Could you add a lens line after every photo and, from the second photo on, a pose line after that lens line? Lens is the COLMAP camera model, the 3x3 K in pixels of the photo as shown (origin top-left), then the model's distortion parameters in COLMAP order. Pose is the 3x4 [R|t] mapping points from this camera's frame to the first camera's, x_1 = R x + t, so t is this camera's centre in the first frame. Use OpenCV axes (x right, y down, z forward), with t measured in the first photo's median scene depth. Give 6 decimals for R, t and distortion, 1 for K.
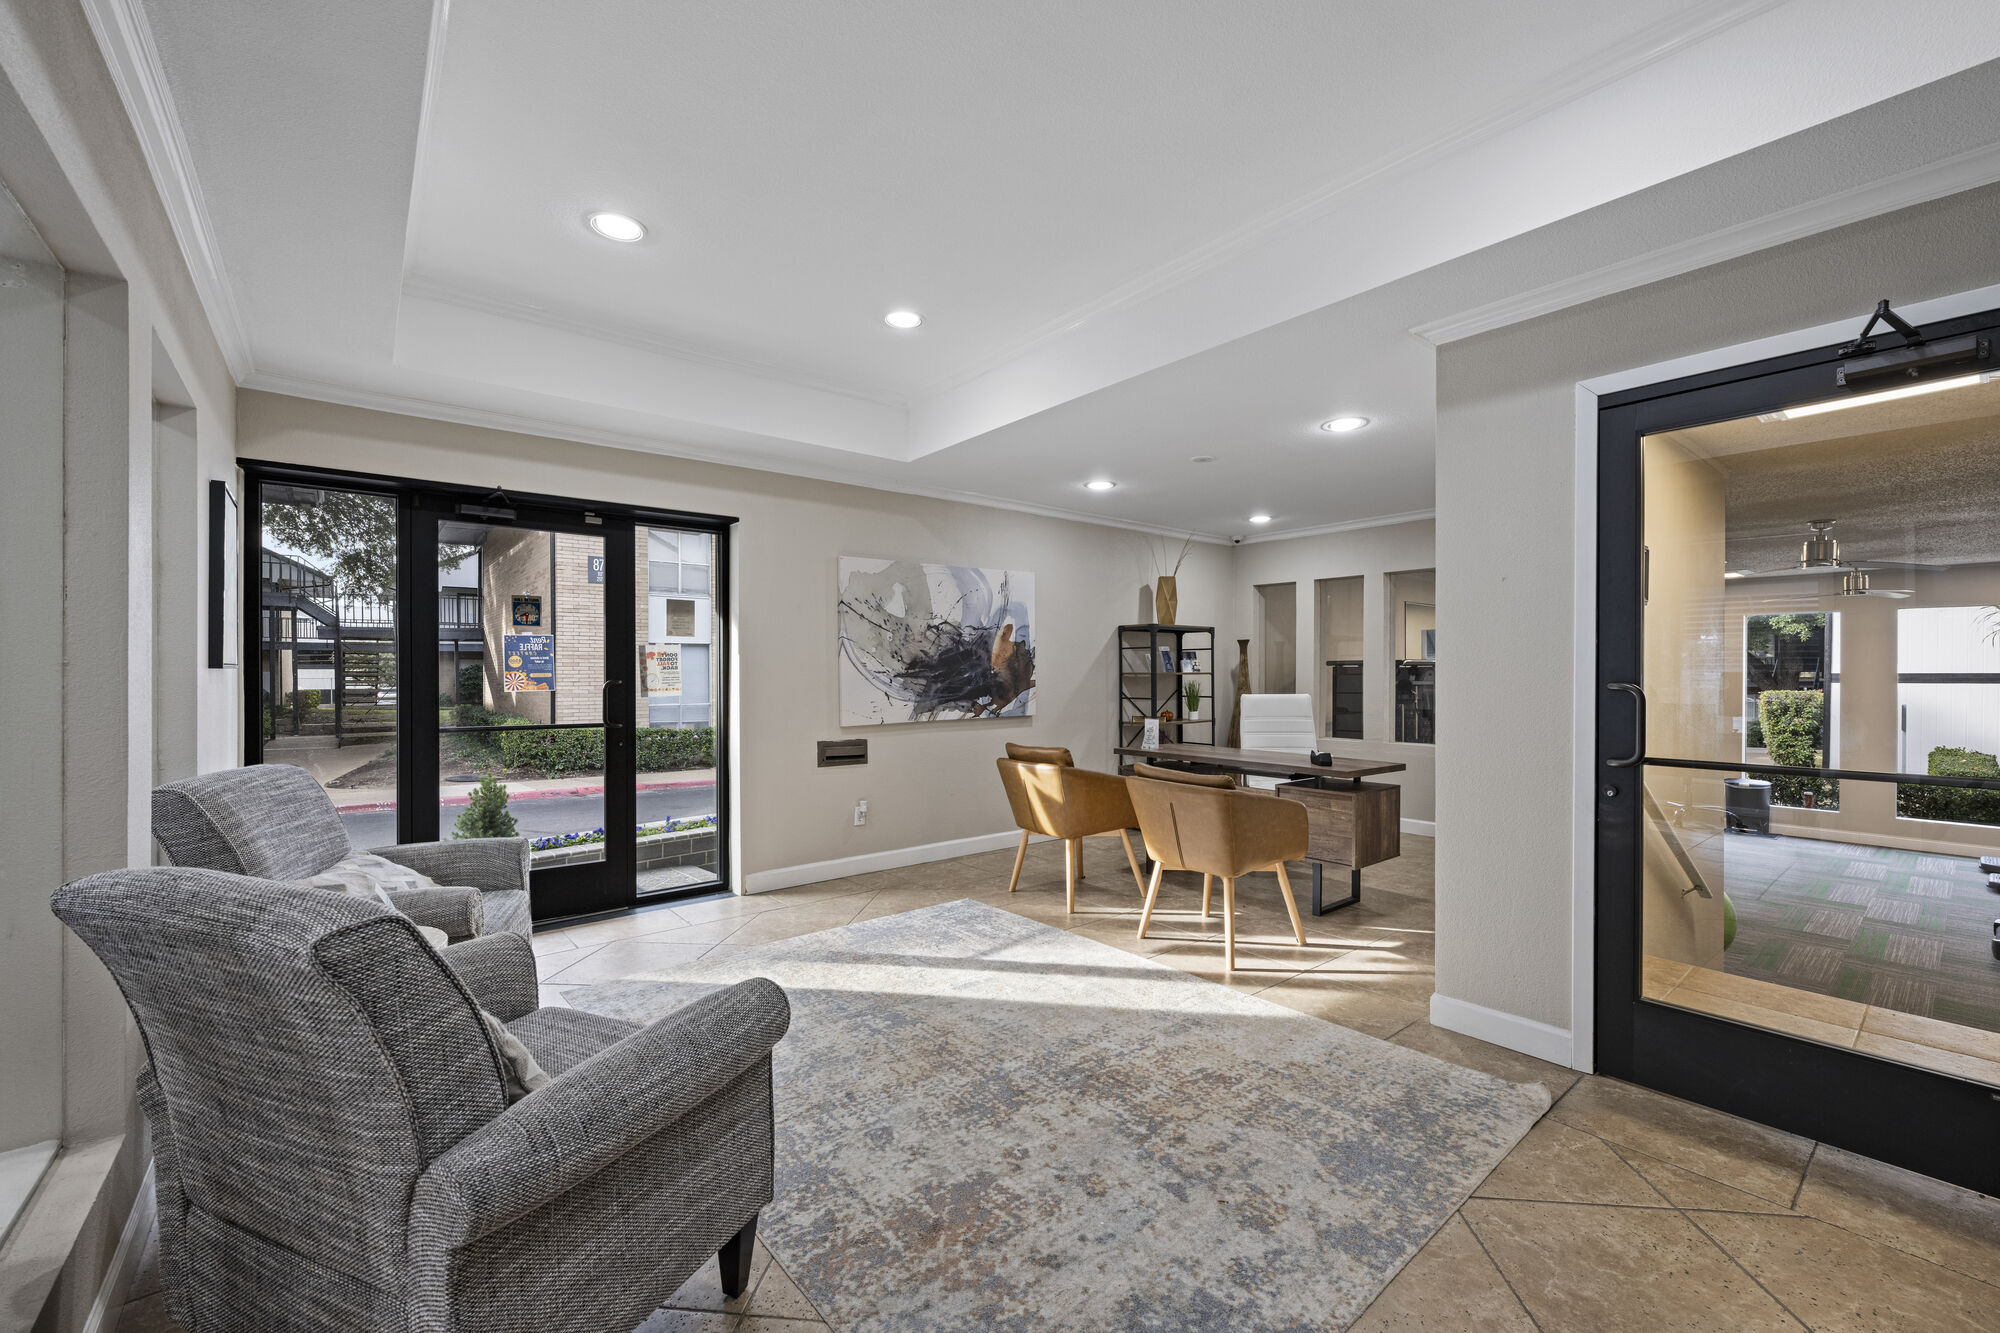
lens RADIAL K [[797.5, 0, 1002.7], [0, 797.5, 670.9], [0, 0, 1]] dist [-0.002769, 0.001380]
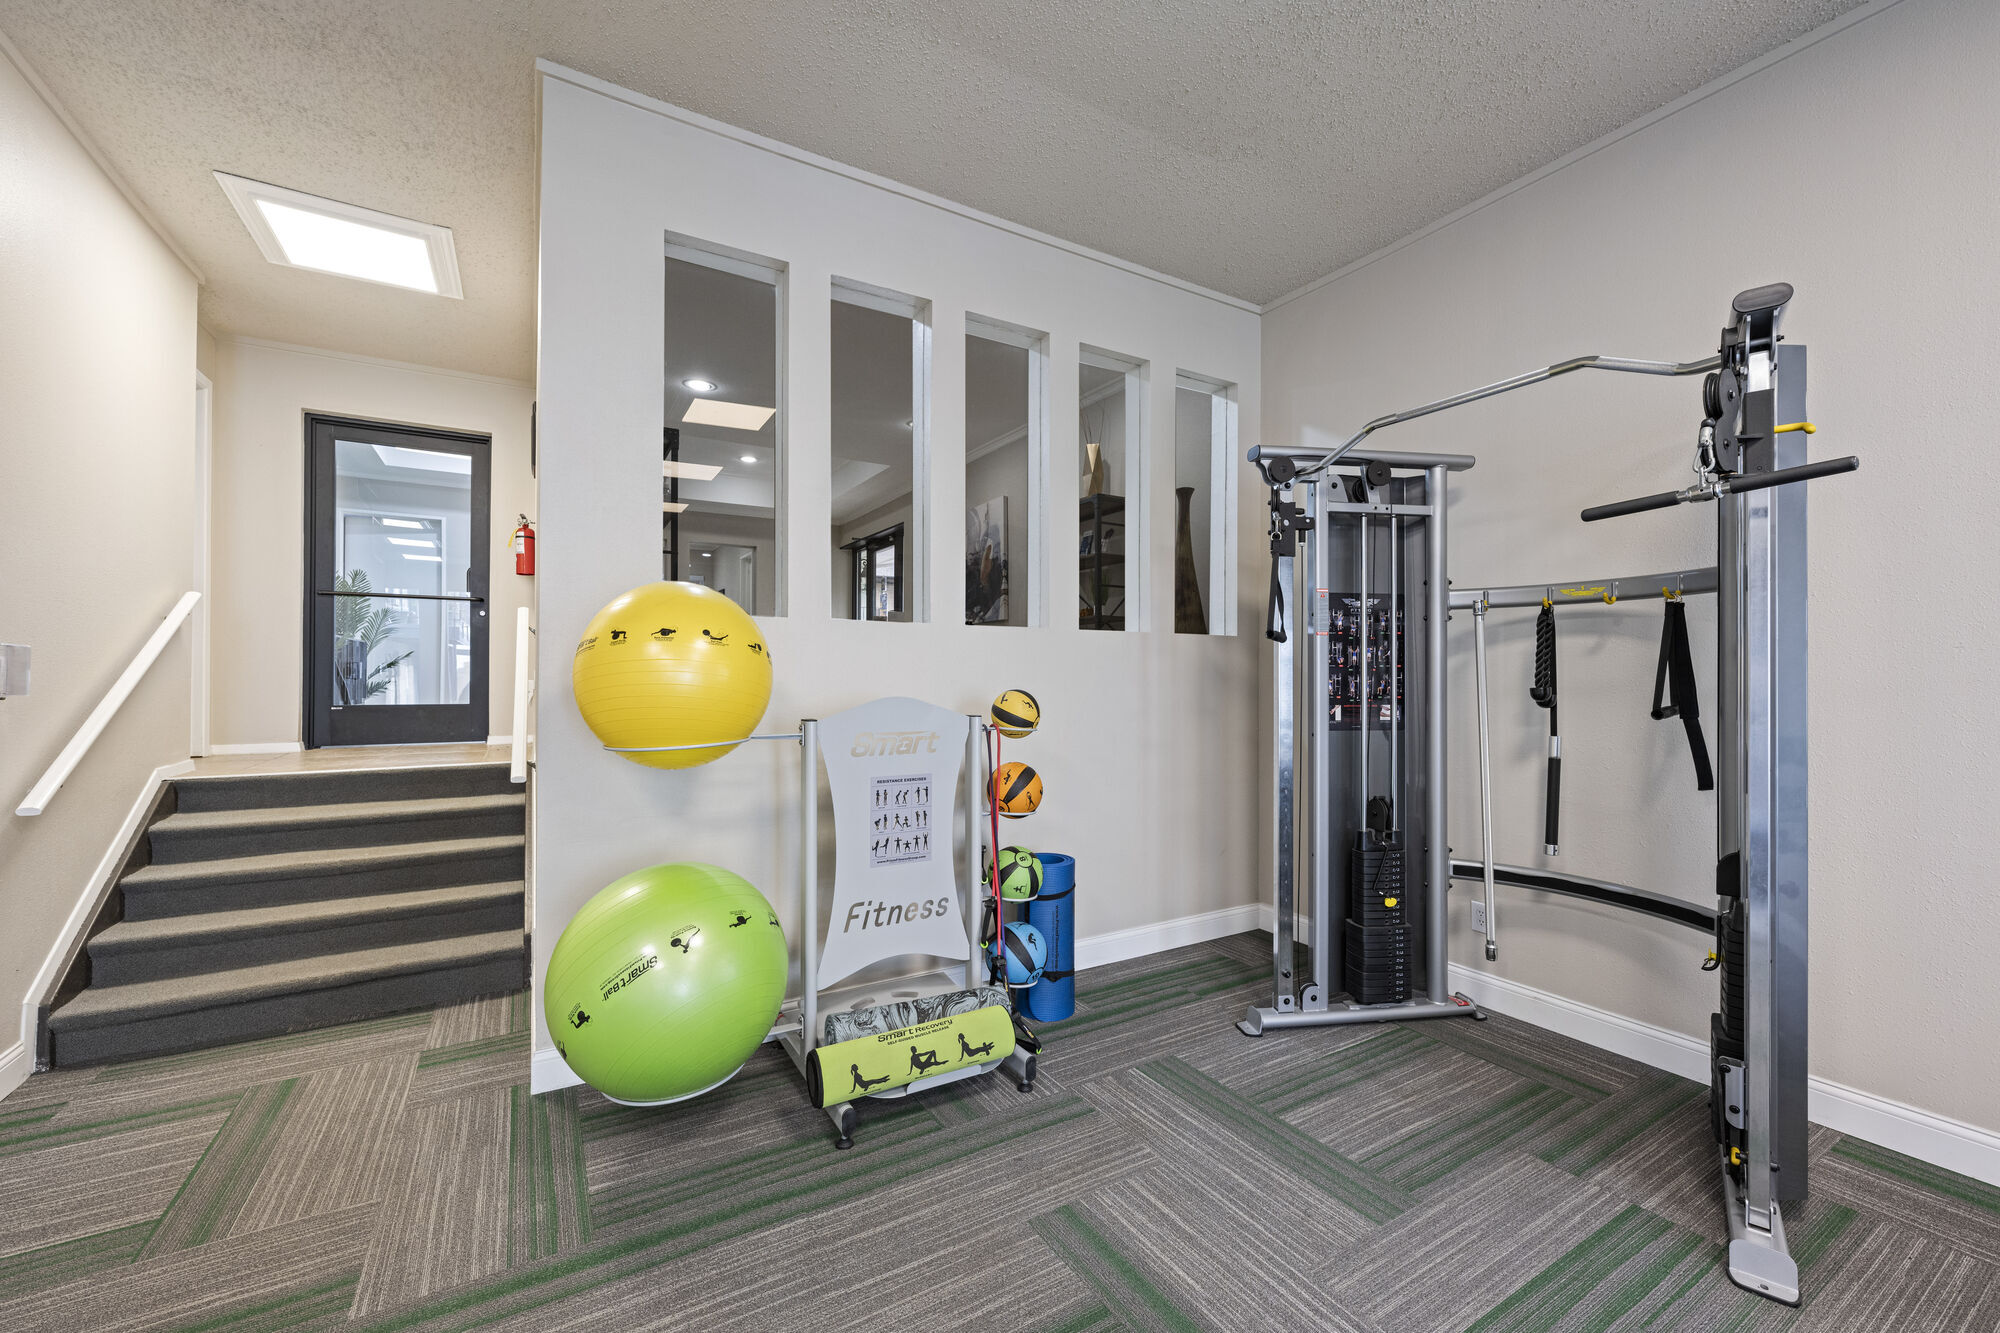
lens RADIAL K [[797.5, 0, 1004.1], [0, 797.5, 665.4], [0, 0, 1]] dist [-0.002769, 0.001380]
pose [[-0.140856, -0.010578, -0.989974, 1.291848], [-0.001371, 0.999944, -0.010489, 0.147101], [0.990029, -0.000120, -0.140863, 1.279376]]
